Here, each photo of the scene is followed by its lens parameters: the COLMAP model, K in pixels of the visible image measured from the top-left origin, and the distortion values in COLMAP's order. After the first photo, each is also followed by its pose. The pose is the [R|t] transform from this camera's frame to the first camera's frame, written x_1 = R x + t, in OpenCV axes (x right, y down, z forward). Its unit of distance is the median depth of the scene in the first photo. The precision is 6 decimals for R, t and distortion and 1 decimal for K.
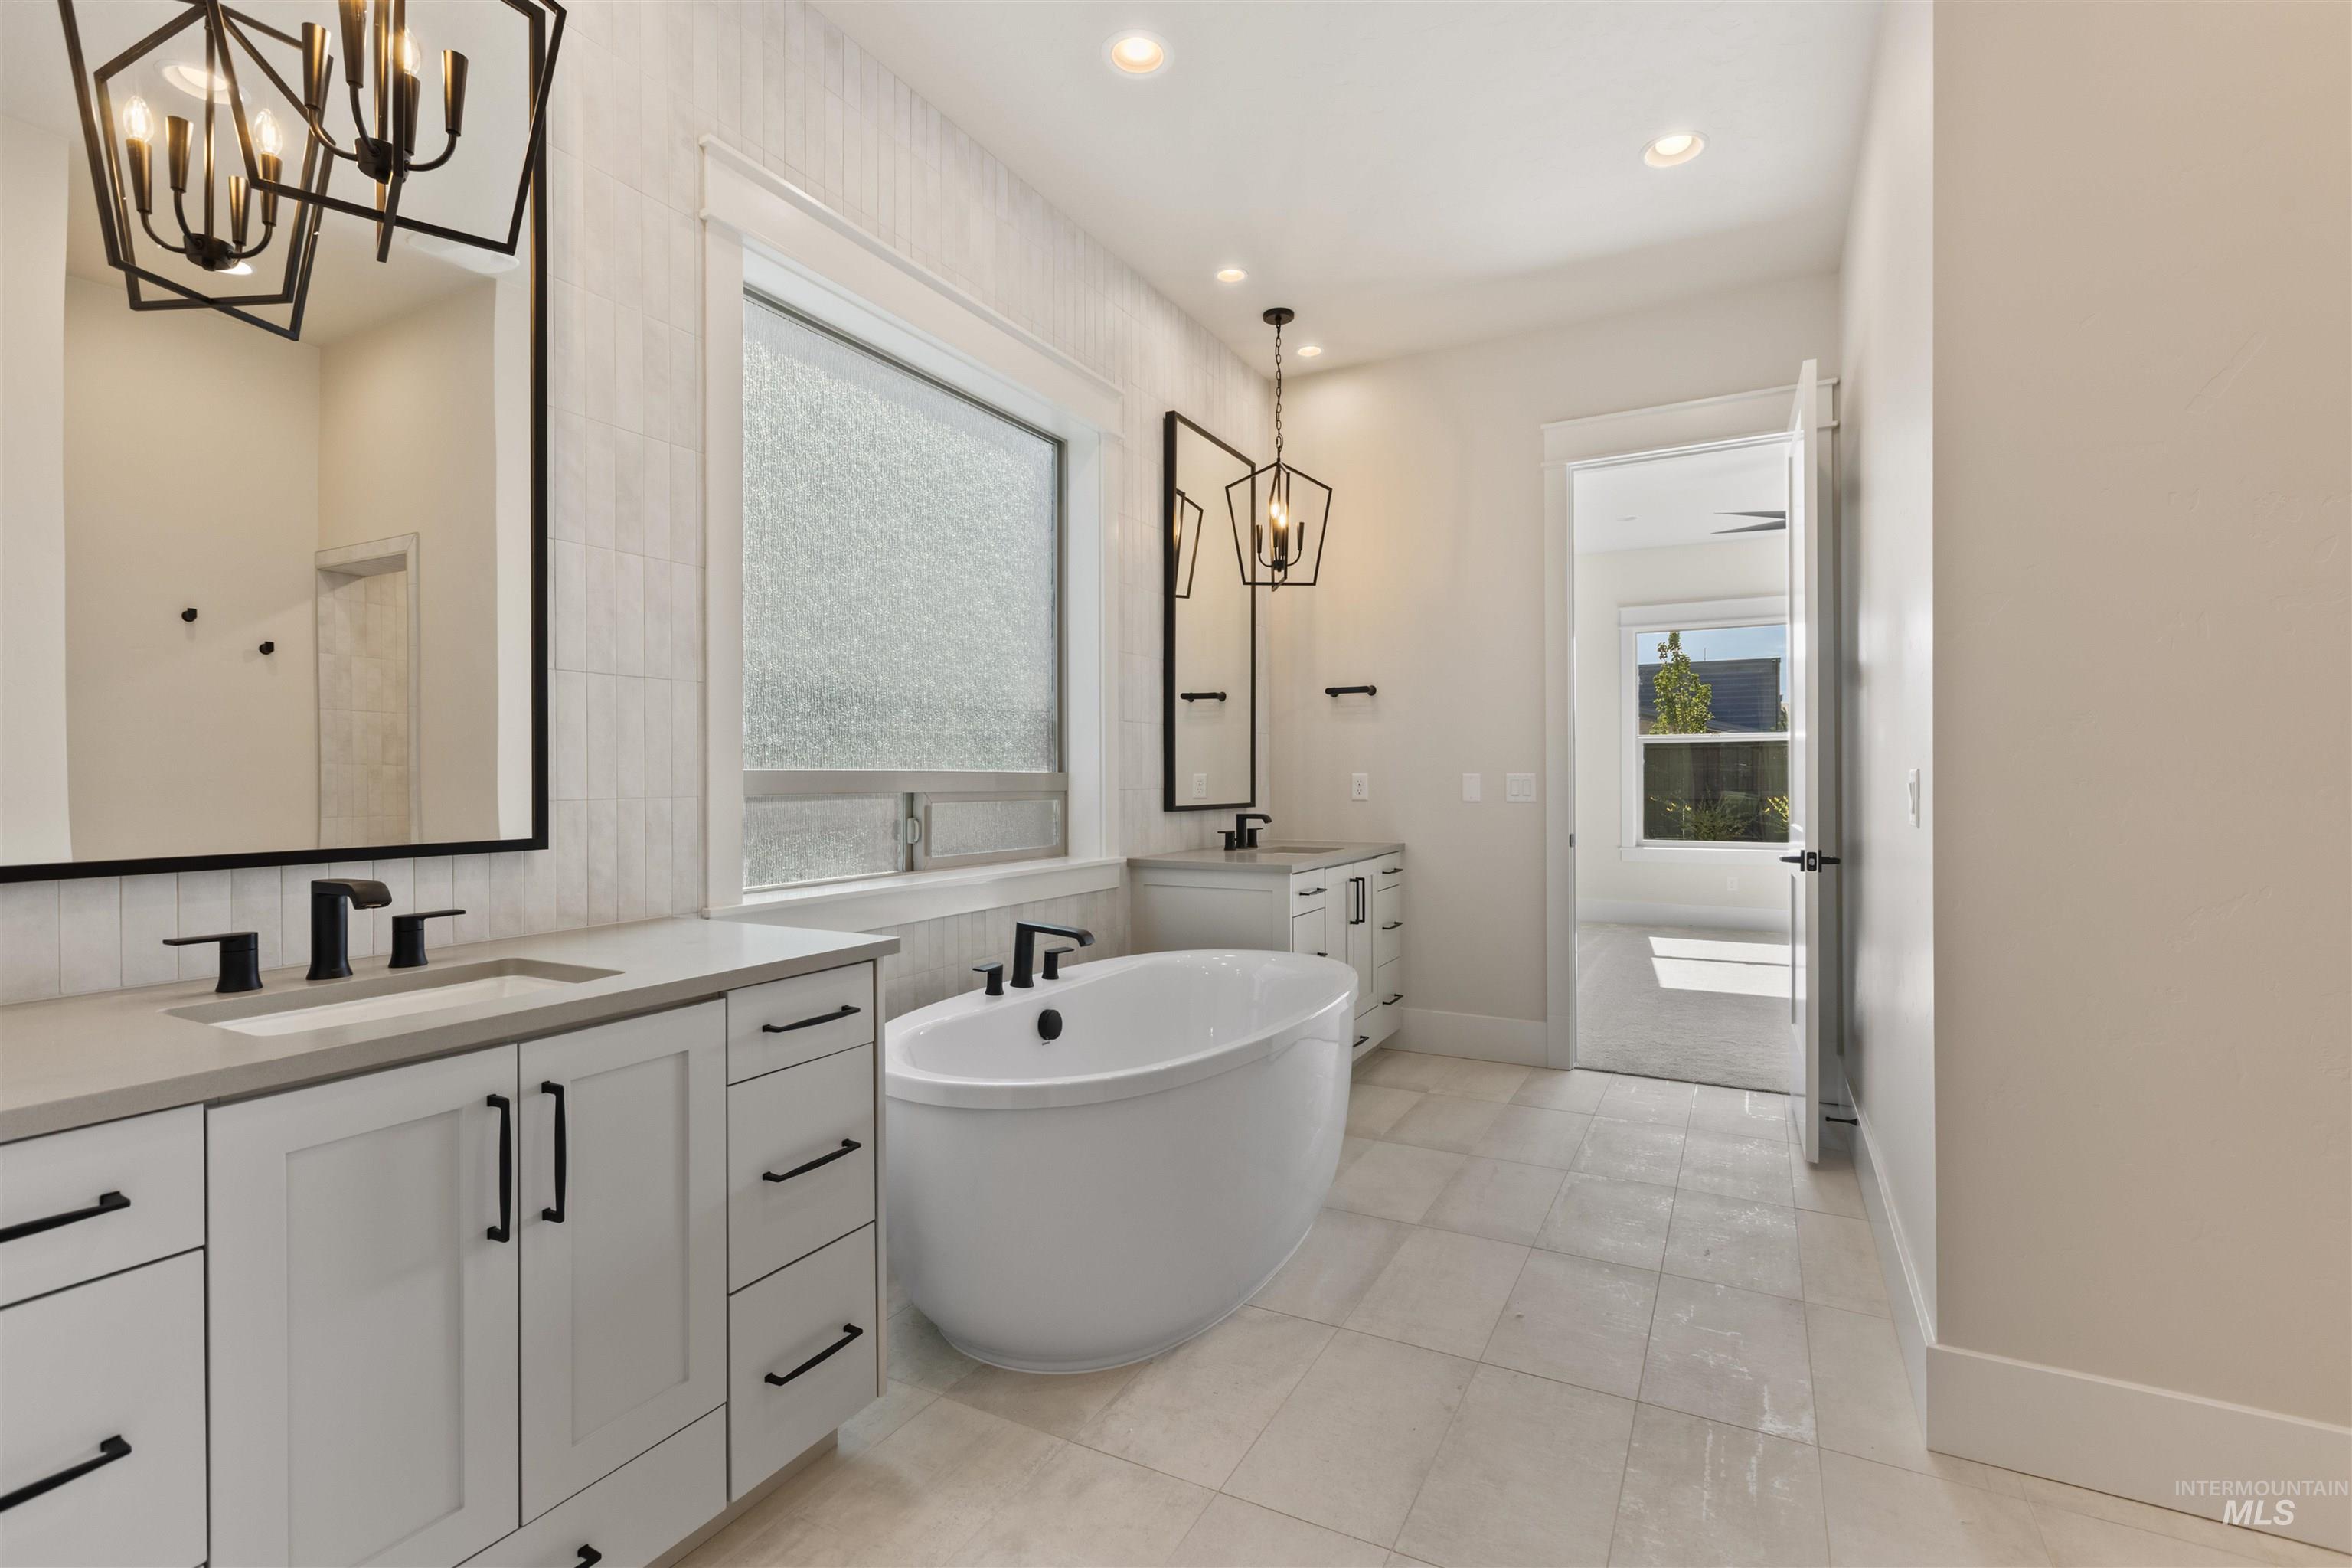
lens RADIAL K [[1062.5, 0, 1182.6], [0, 1062.5, 782.3], [0, 0, 1]] dist [0.007260, -0.000097]
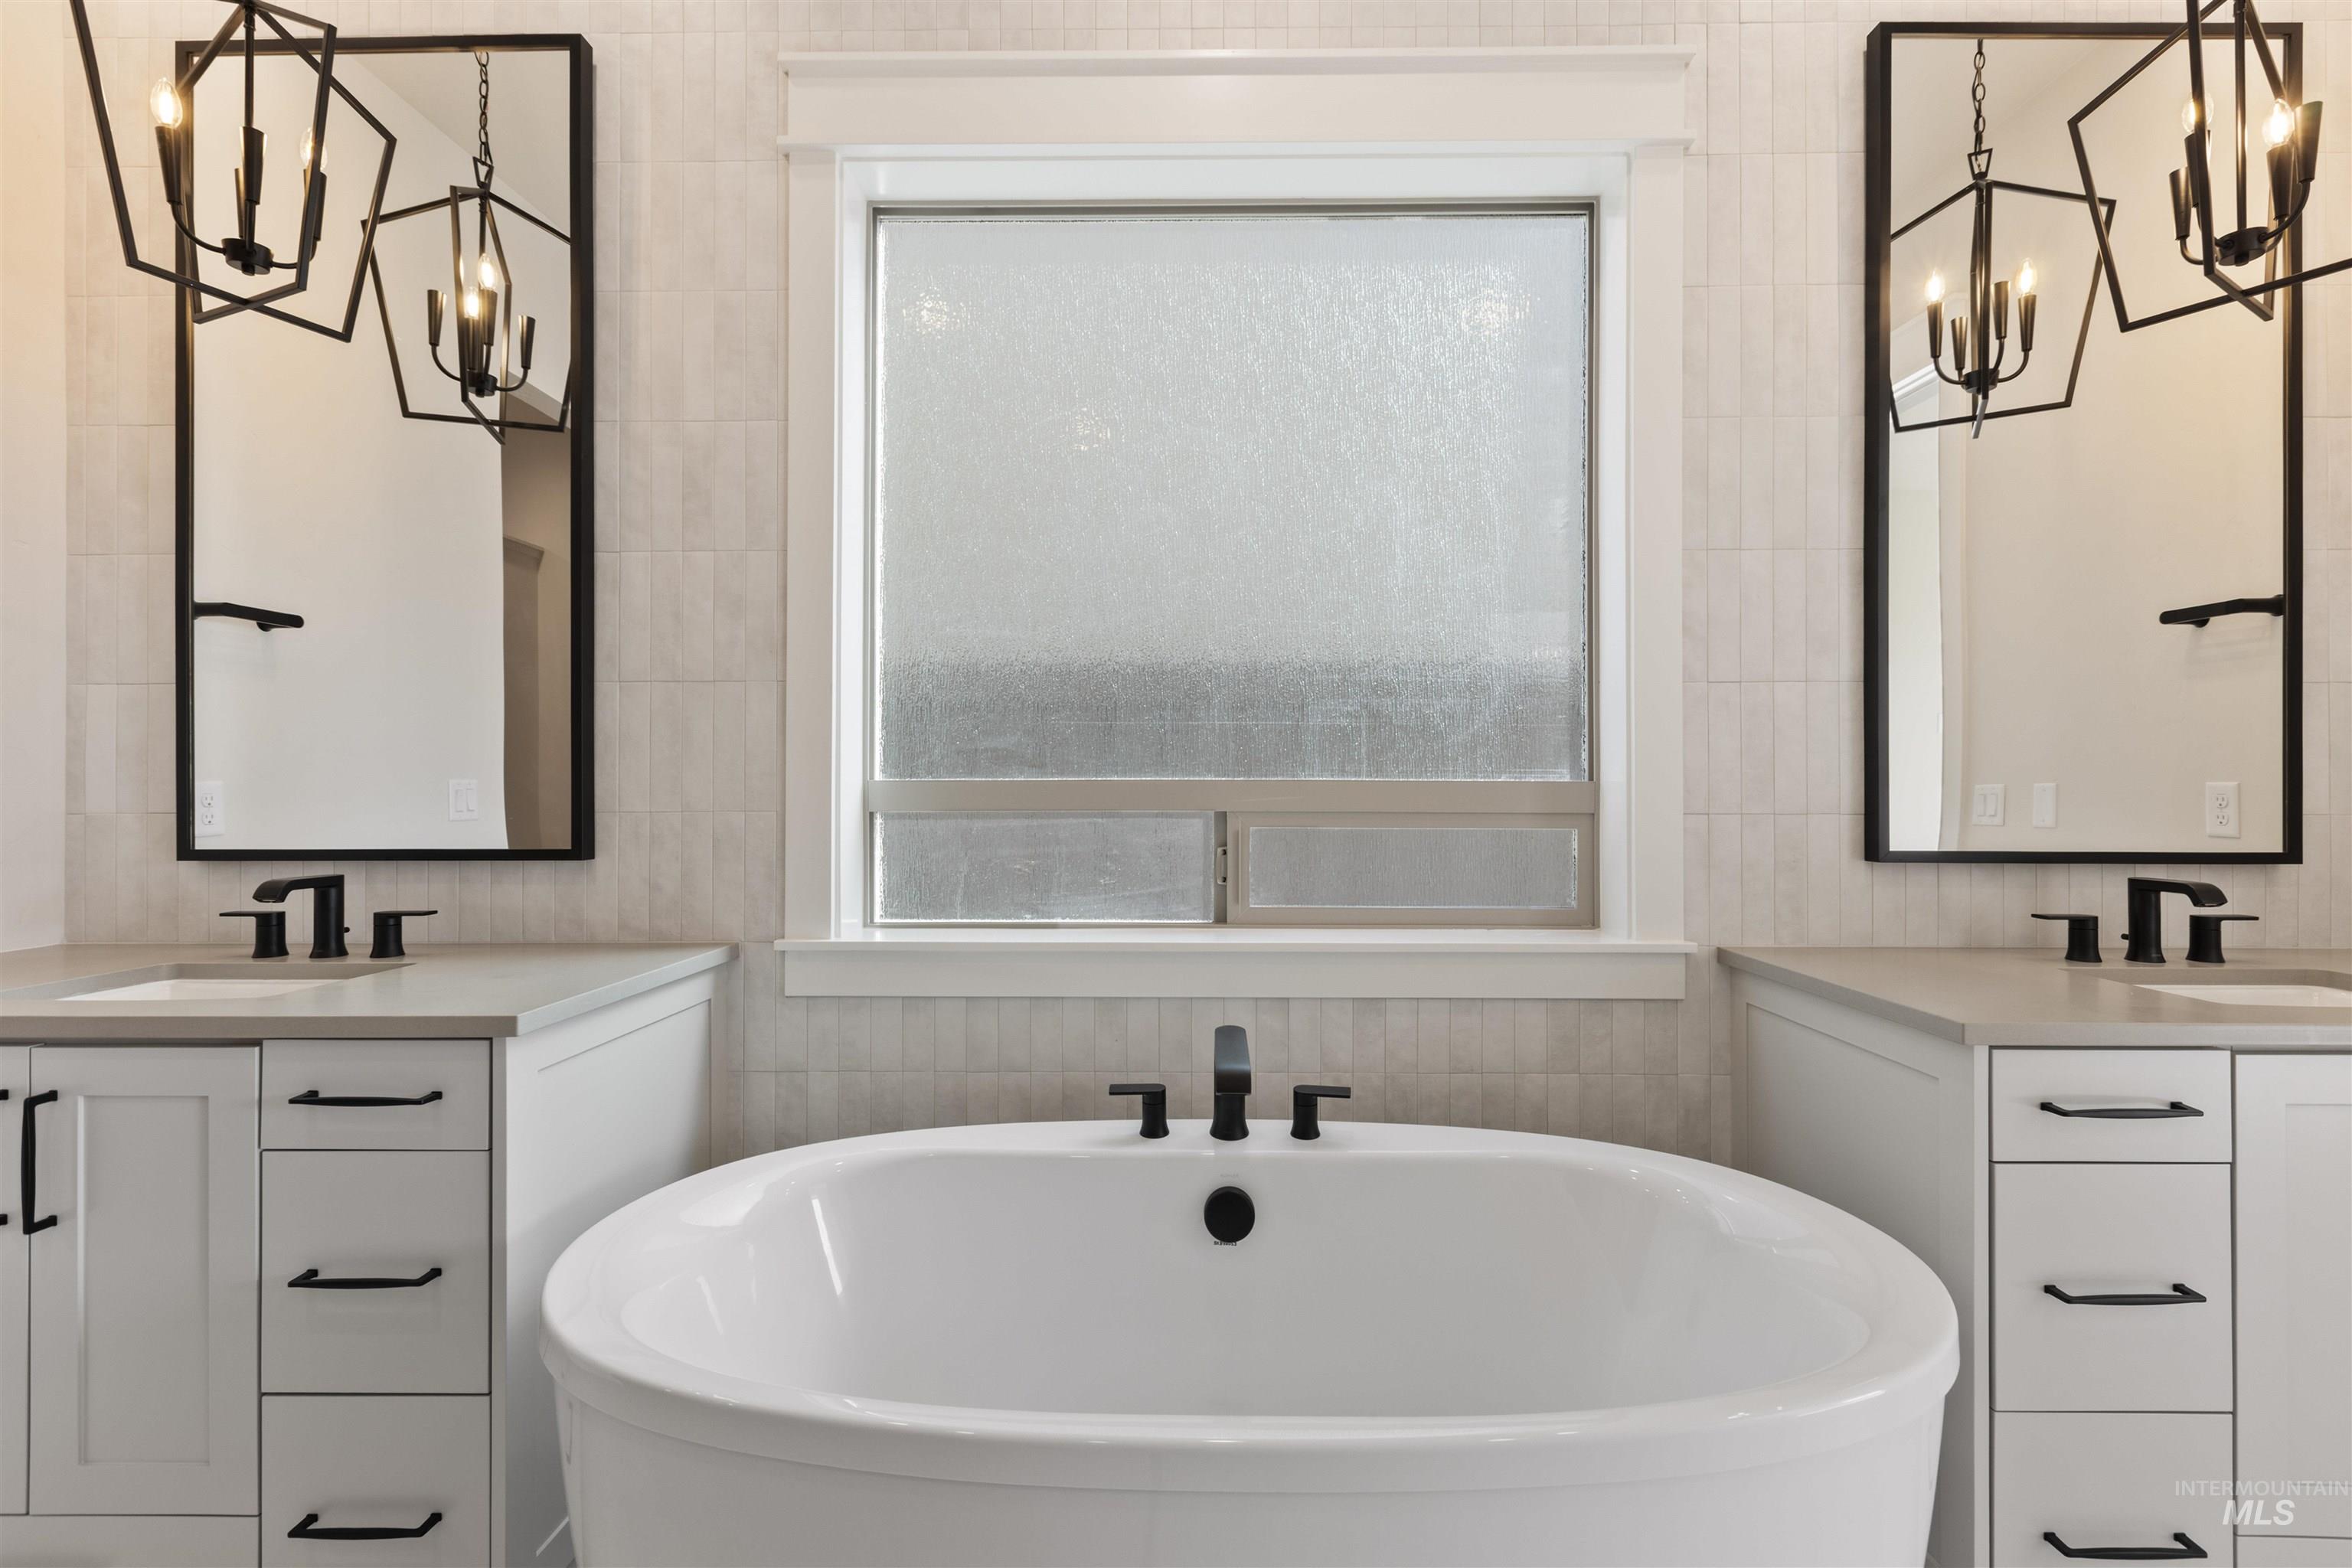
lens RADIAL K [[1062.5, 0, 1182.6], [0, 1062.5, 782.3], [0, 0, 1]] dist [0.007260, -0.000097]
pose [[0.461149, -0.003147, -0.887317, 0.442692], [-0.004271, 0.999974, -0.005766, -0.006042], [0.887313, 0.006449, 0.461123, 0.818779]]
